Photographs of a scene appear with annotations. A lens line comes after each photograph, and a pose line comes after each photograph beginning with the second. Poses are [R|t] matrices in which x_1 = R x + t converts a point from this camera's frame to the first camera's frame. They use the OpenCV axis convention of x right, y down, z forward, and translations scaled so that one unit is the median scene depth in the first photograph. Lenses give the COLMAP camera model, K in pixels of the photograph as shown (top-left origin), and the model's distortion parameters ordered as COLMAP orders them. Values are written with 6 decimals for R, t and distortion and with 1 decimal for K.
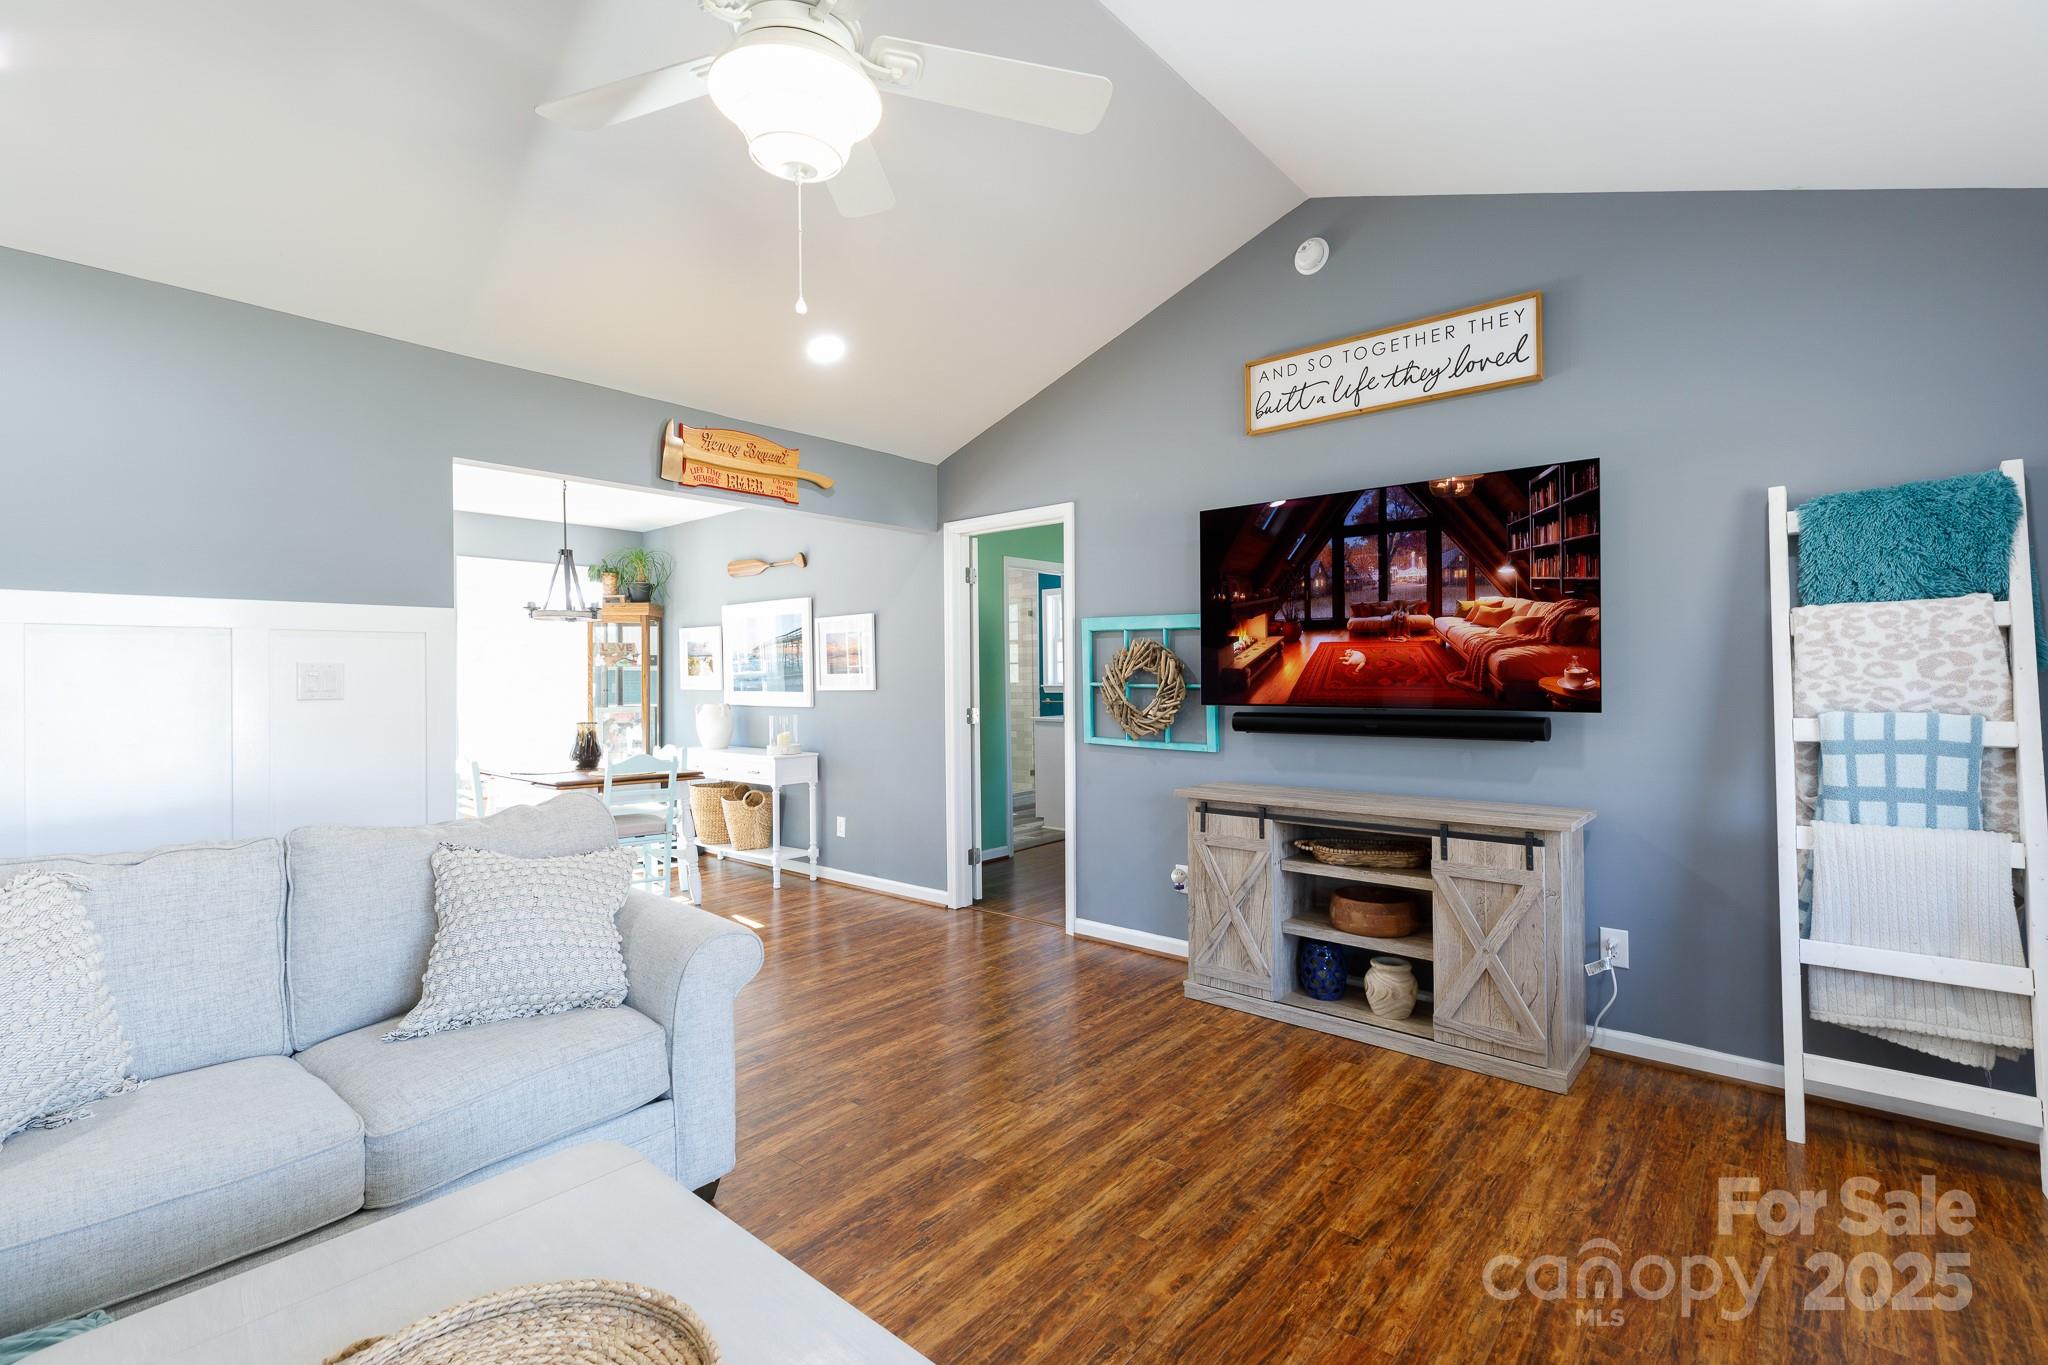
lens RADIAL K [[911.3, 0, 1019.9], [0, 911.3, 673.7], [0, 0, 1]] dist [0.004590, -0.000168]
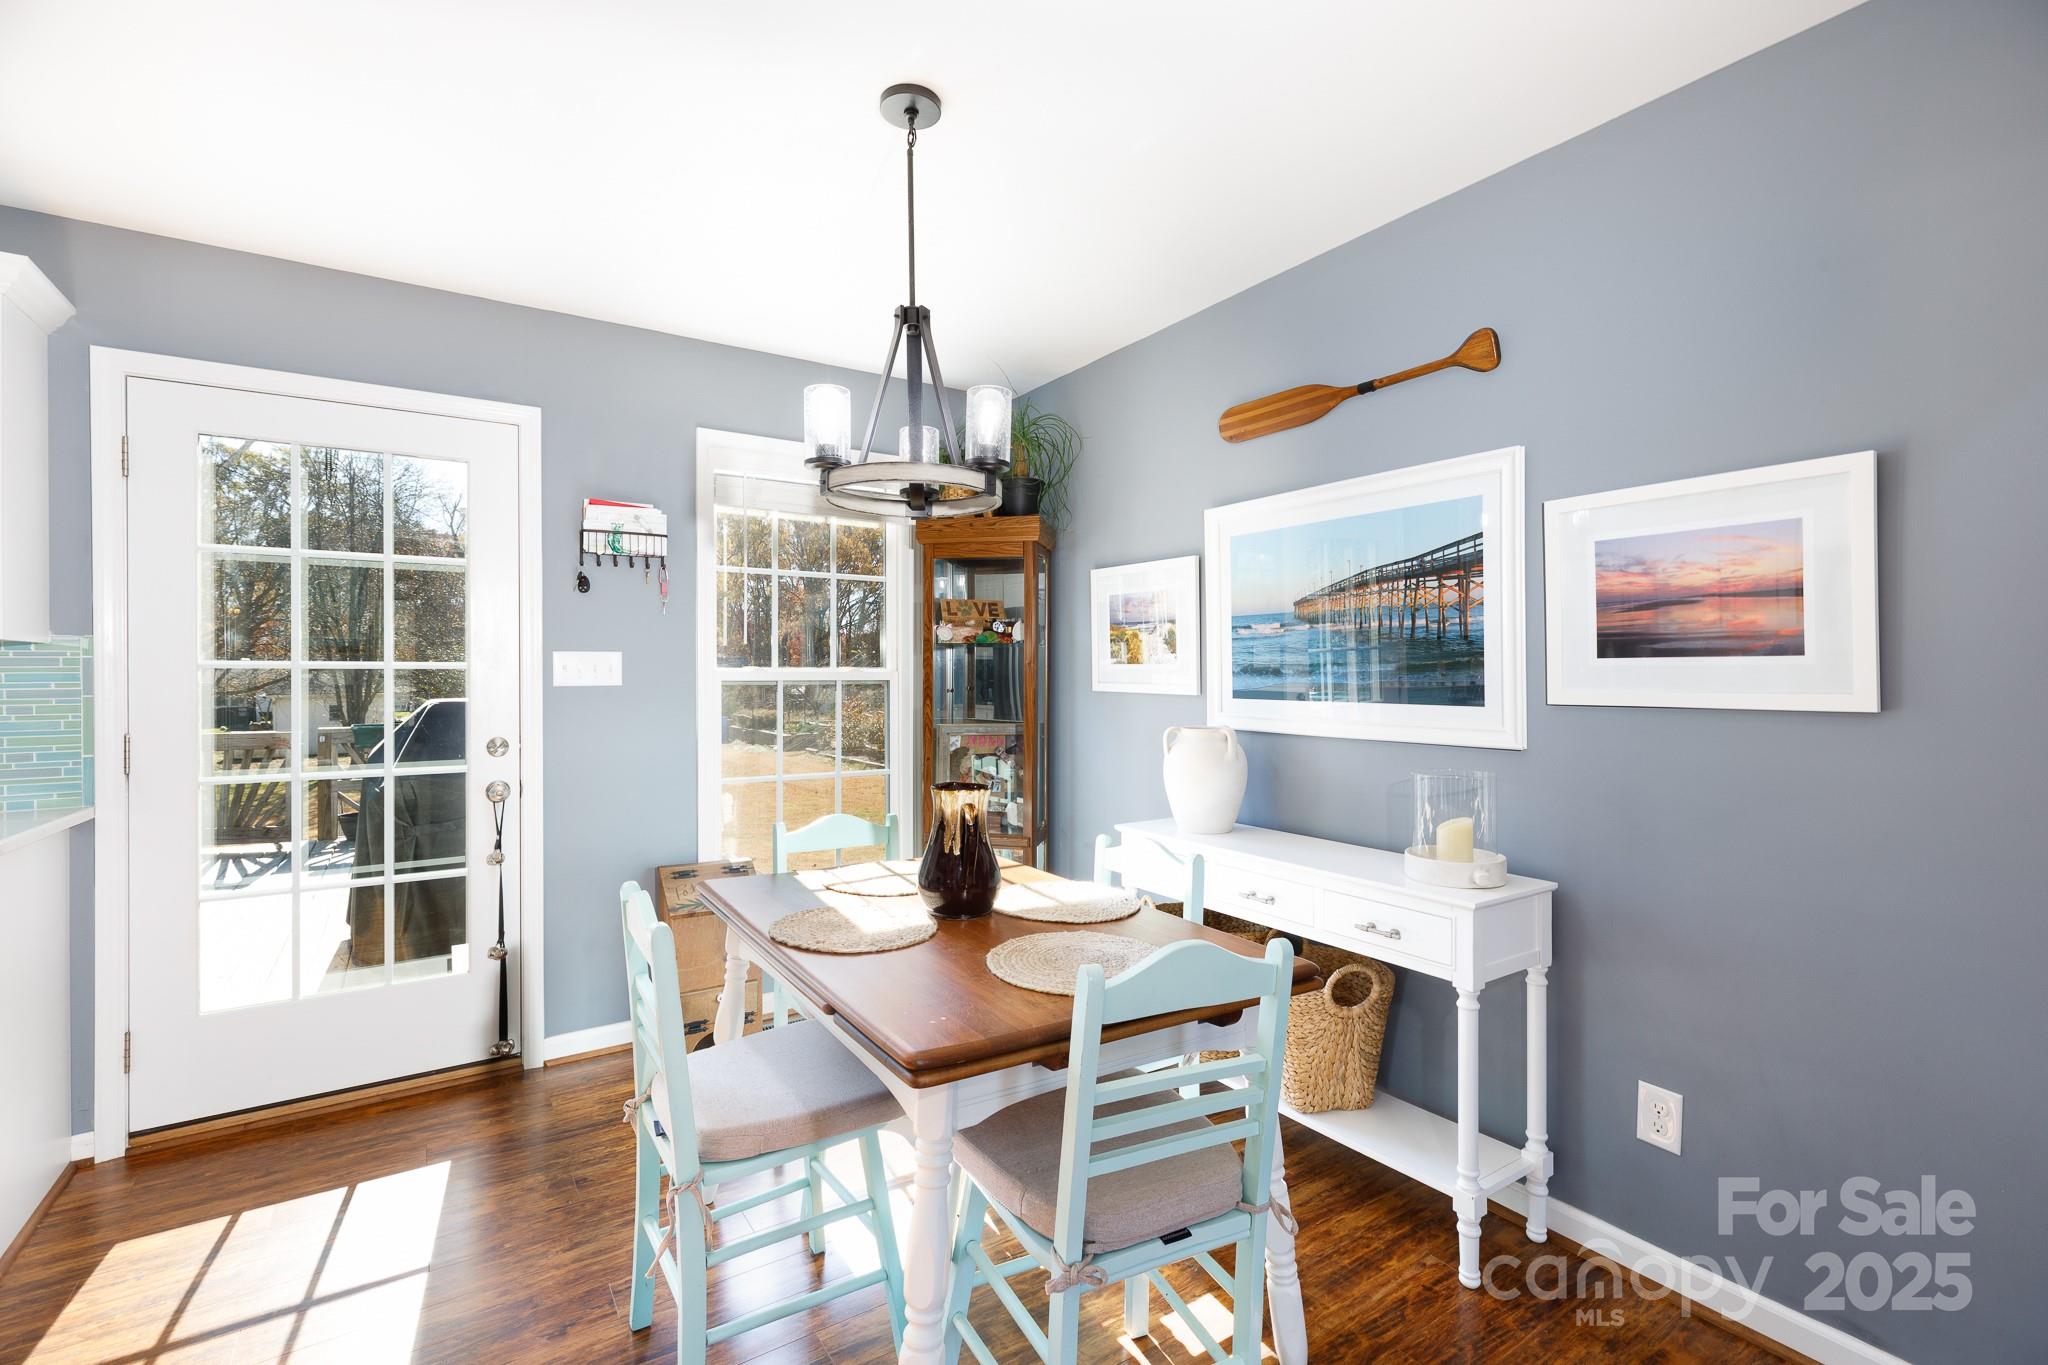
lens RADIAL K [[911.3, 0, 1019.9], [0, 911.3, 673.7], [0, 0, 1]] dist [0.004590, -0.000168]
pose [[0.962179, 0.006619, -0.272339, -0.318330], [-0.006455, 0.999978, 0.001498, 0.007339], [0.272343, 0.000316, 0.962200, 0.591195]]
